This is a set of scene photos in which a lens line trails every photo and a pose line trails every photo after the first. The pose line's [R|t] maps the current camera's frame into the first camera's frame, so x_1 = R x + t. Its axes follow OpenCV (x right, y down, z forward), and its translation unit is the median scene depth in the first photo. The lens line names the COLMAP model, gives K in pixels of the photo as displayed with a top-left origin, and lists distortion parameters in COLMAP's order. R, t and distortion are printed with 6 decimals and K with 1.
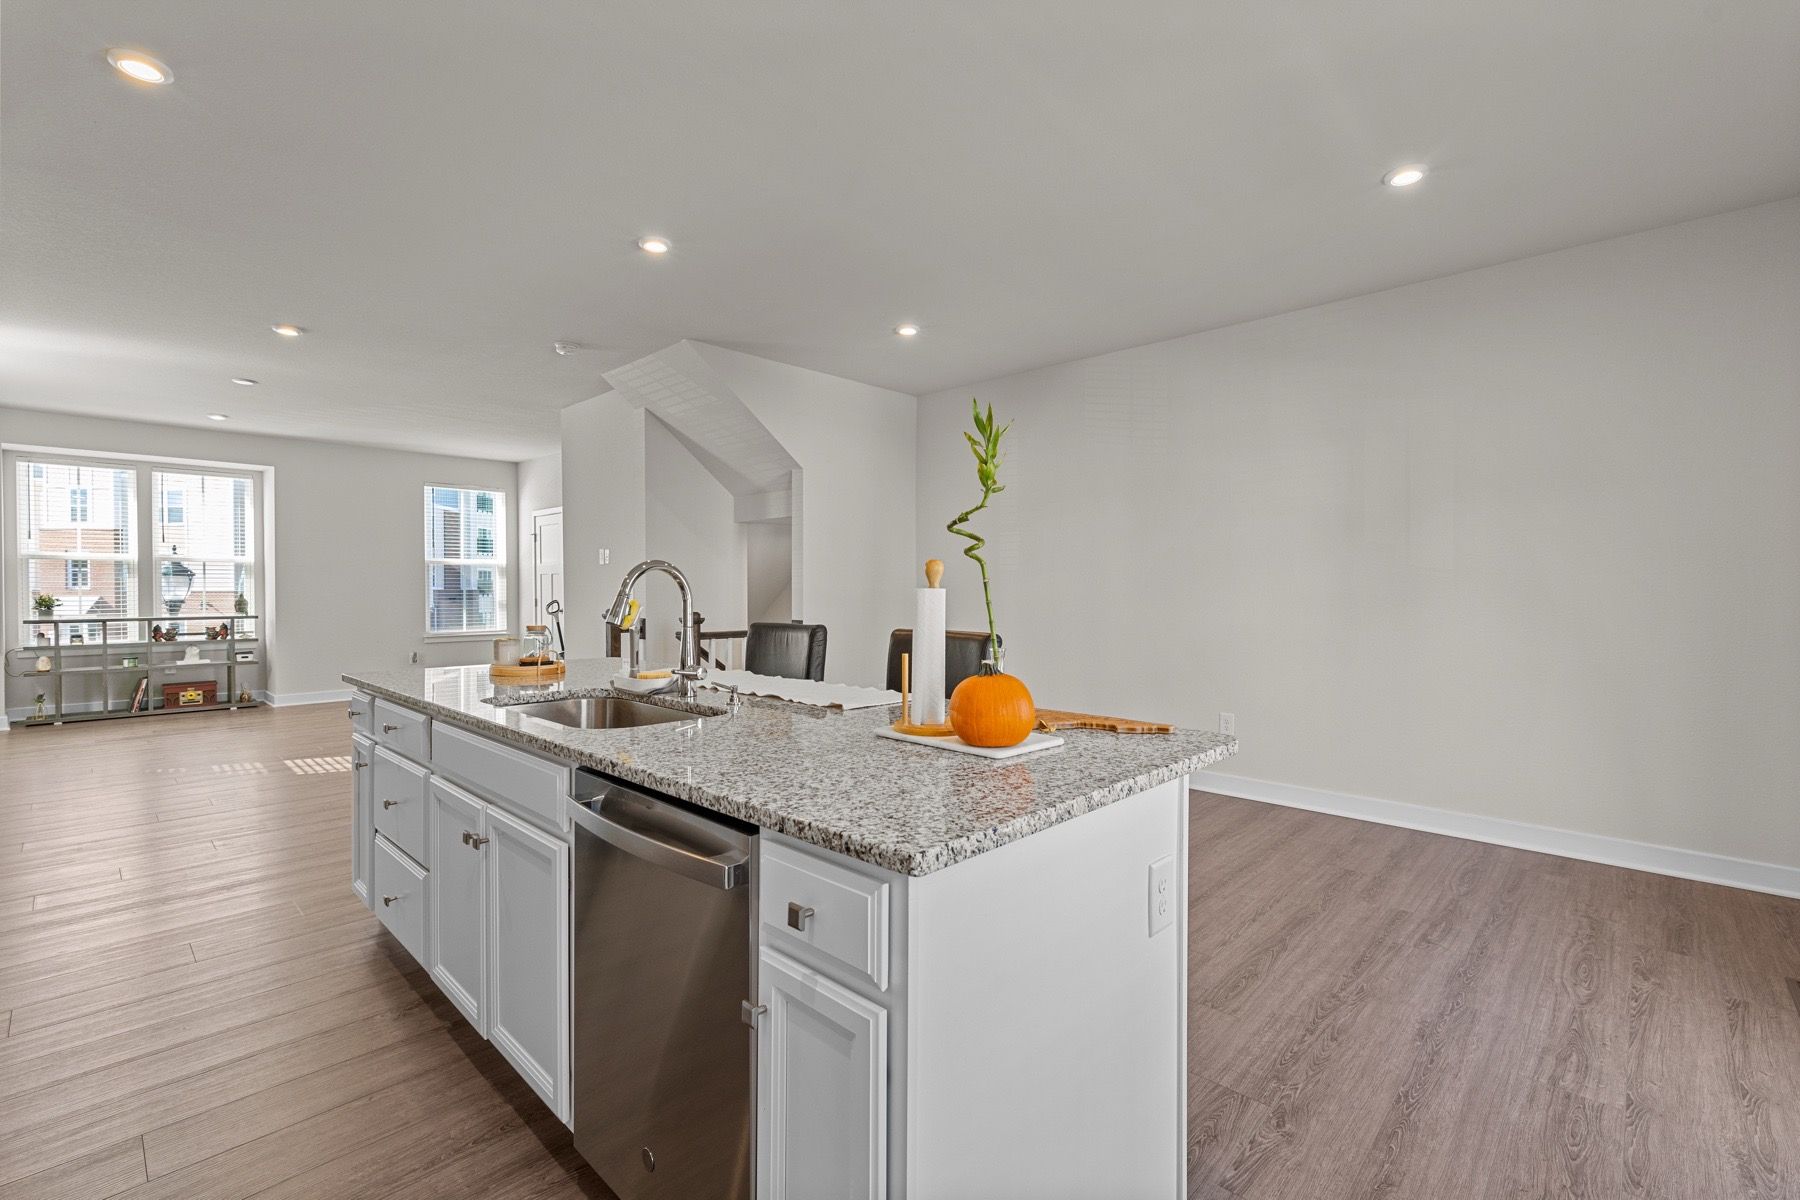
lens RADIAL K [[782.7, 0, 900.5], [0, 782.7, 583.4], [0, 0, 1]] dist [0.000483, 0.000151]
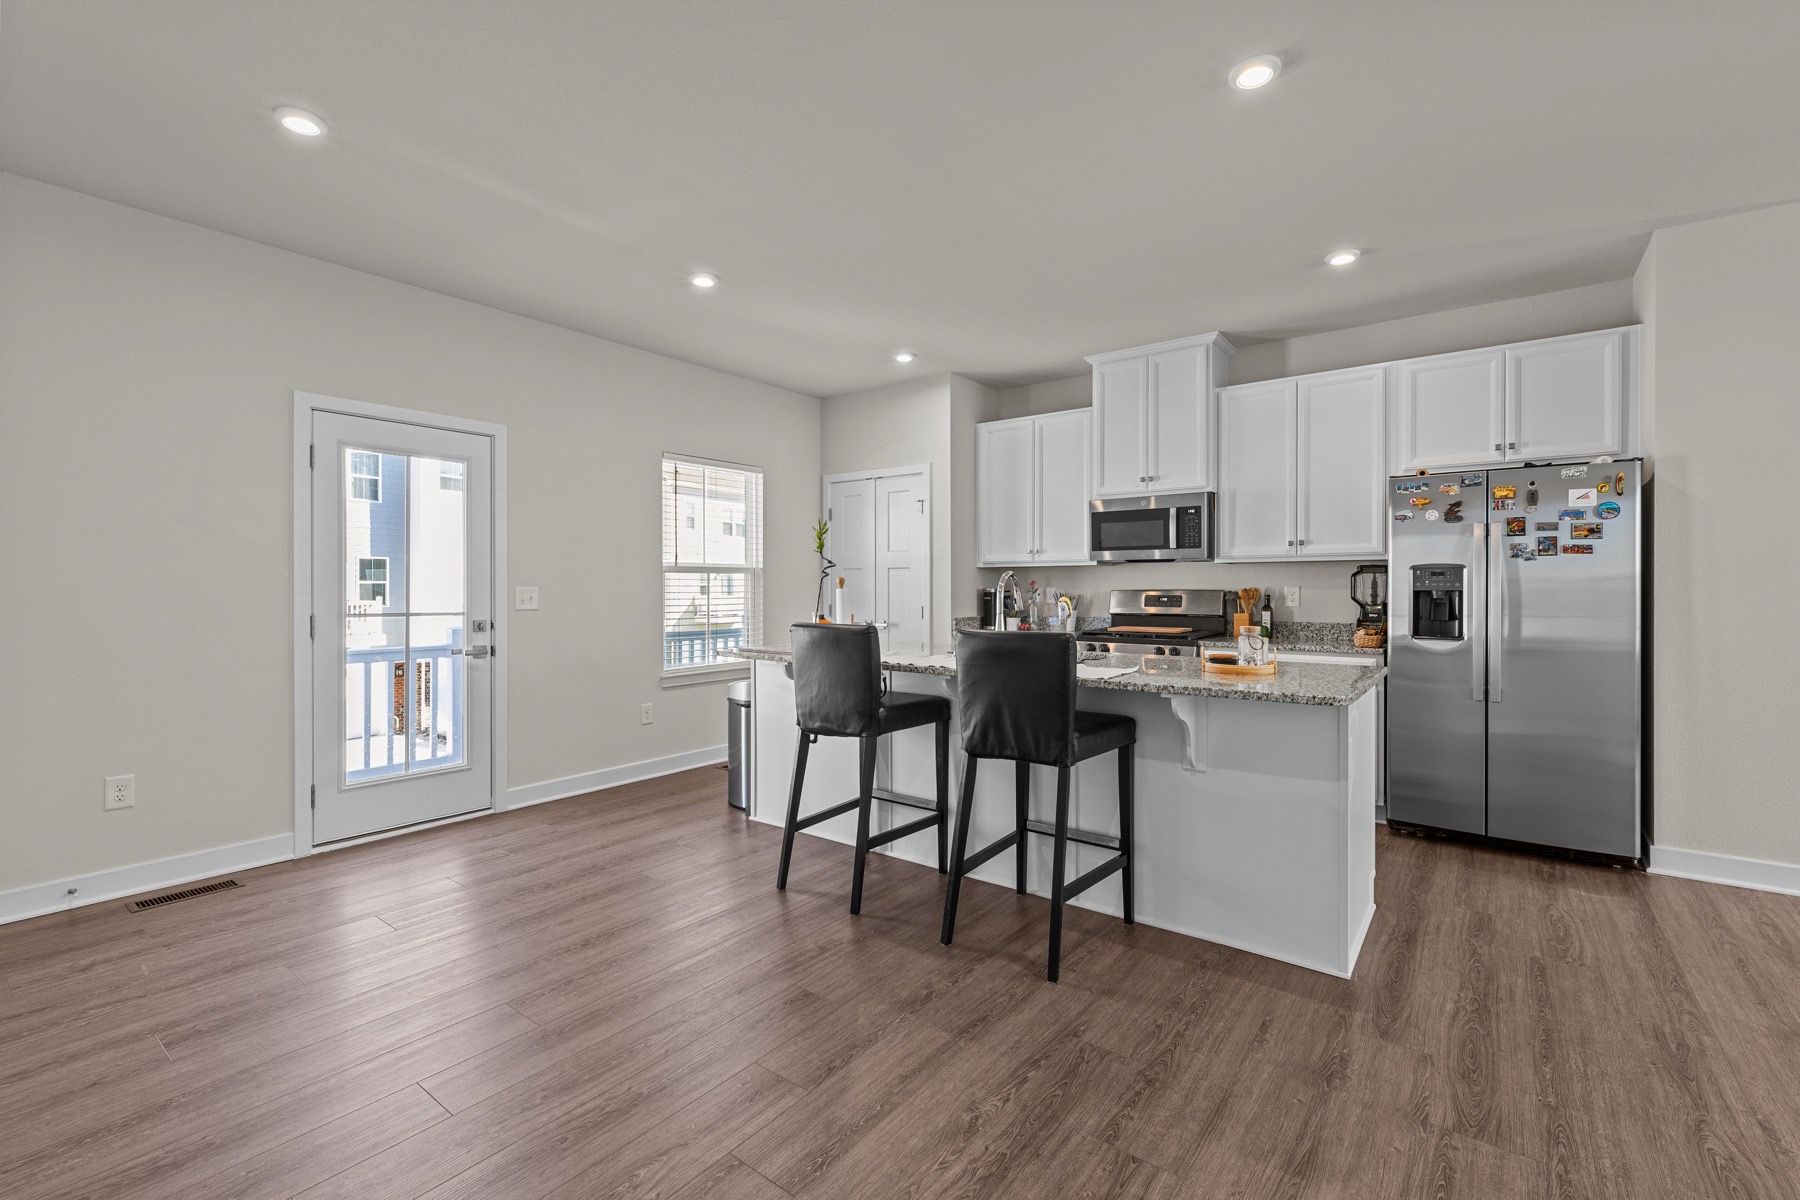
lens RADIAL K [[776.7, 0, 896.9], [0, 776.7, 599.4], [0, 0, 1]] dist [-0.002306, 0.000217]
pose [[-0.994581, 0.003978, -0.103884, 0.072394], [0.002787, 0.999929, 0.011606, 0.008917], [0.103923, 0.011254, -0.994522, 2.055455]]
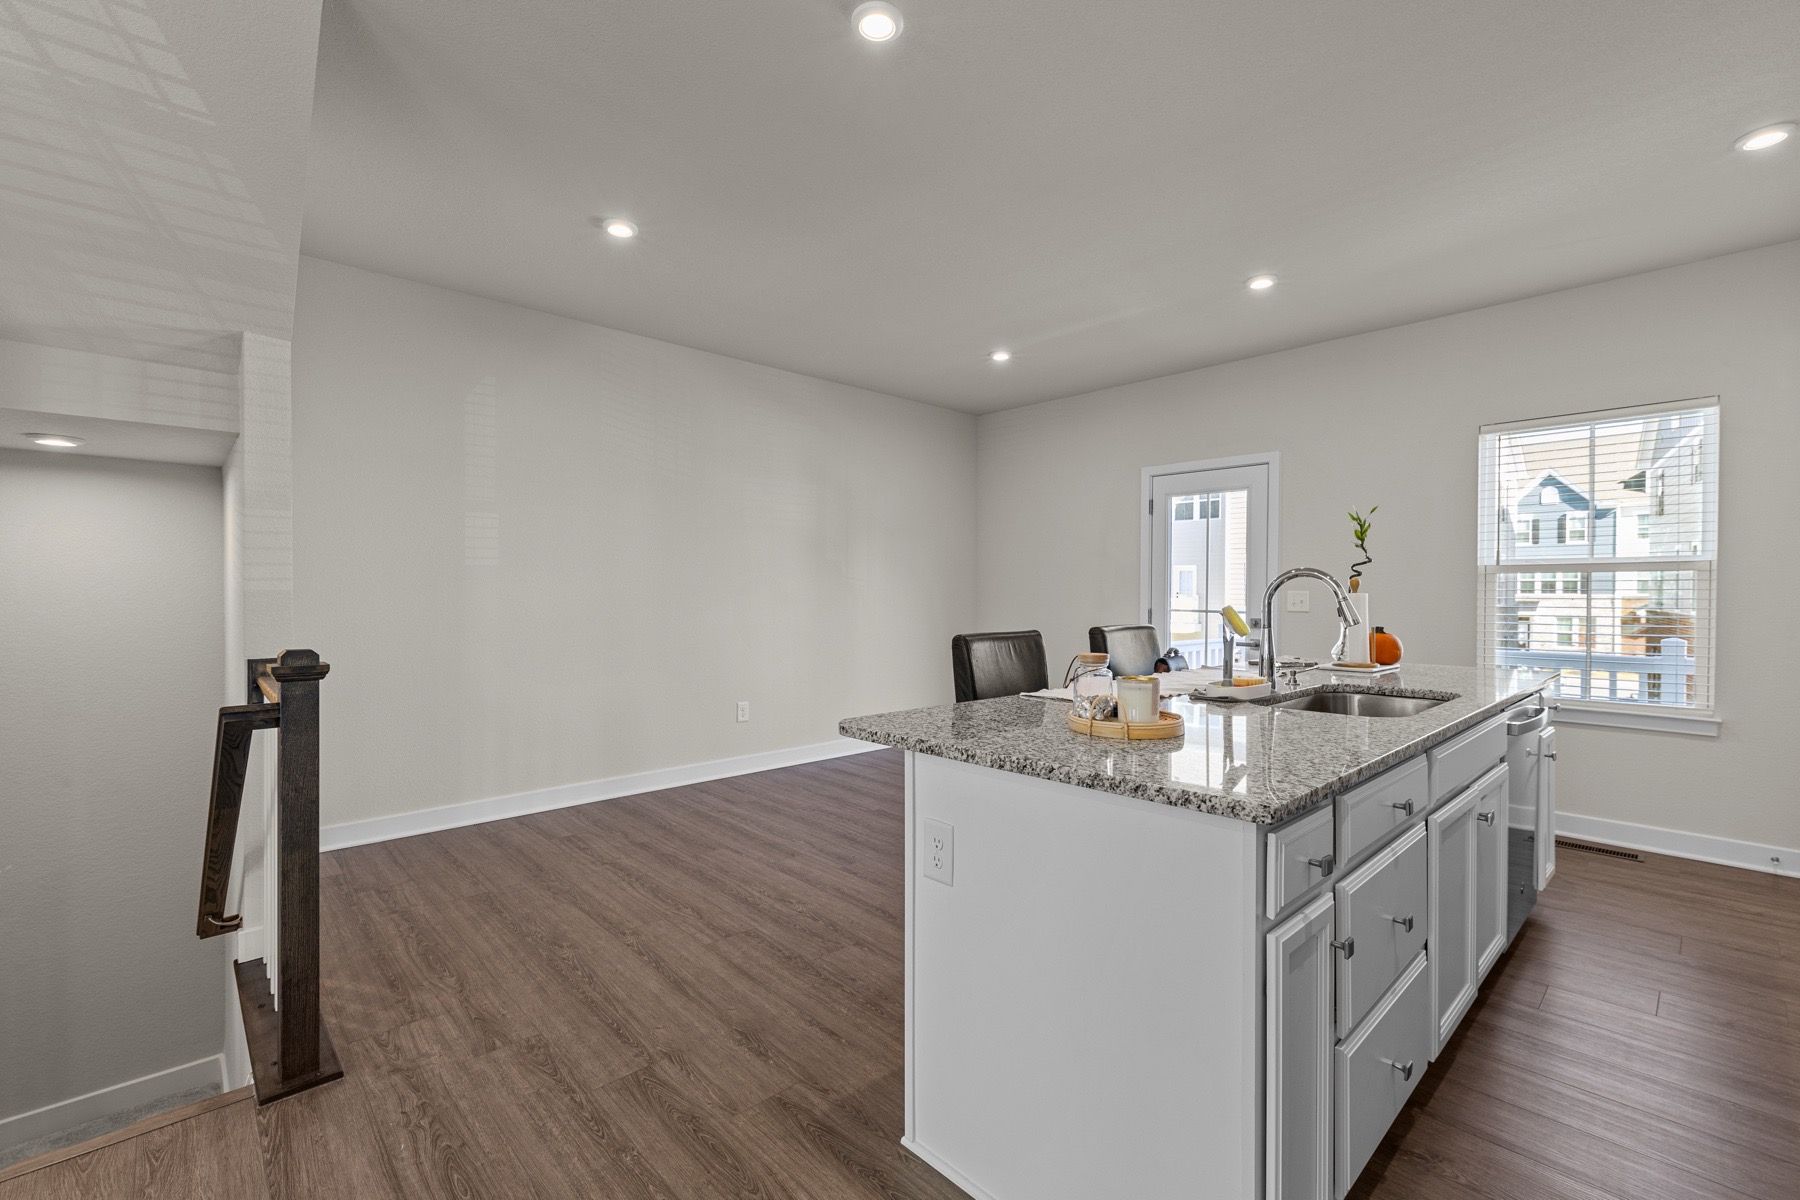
lens RADIAL K [[776.7, 0, 896.9], [0, 776.7, 599.4], [0, 0, 1]] dist [-0.002306, 0.000217]
pose [[0.059484, -0.008928, 0.998189, -1.156802], [-0.005924, 0.999939, 0.009297, 0.008766], [-0.998212, -0.006466, 0.059428, 1.201675]]
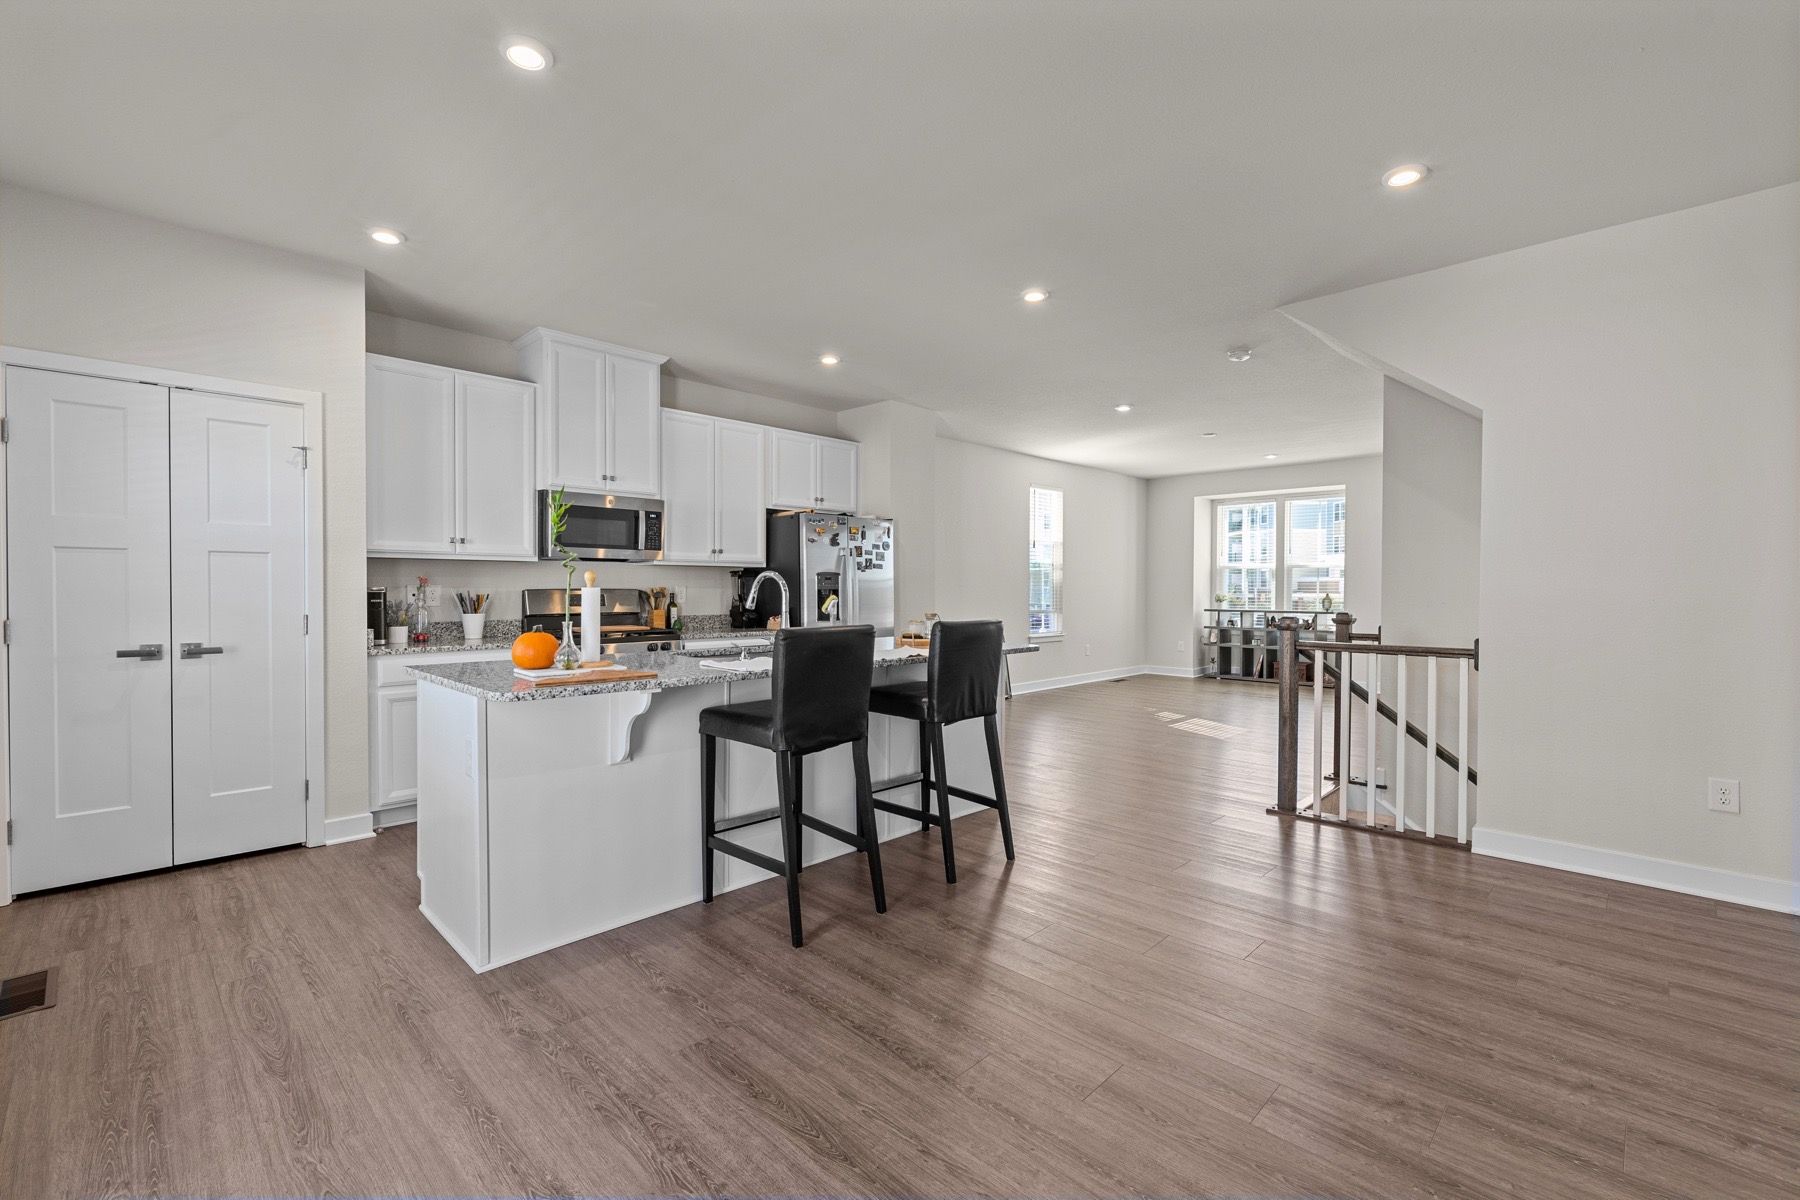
lens RADIAL K [[782.7, 0, 900.5], [0, 782.7, 583.4], [0, 0, 1]] dist [0.000483, 0.000151]
pose [[-0.013346, -0.003948, -0.999903, 1.093381], [0.000690, 0.999992, -0.003957, 0.004362], [0.999911, -0.000743, -0.013343, 1.037823]]
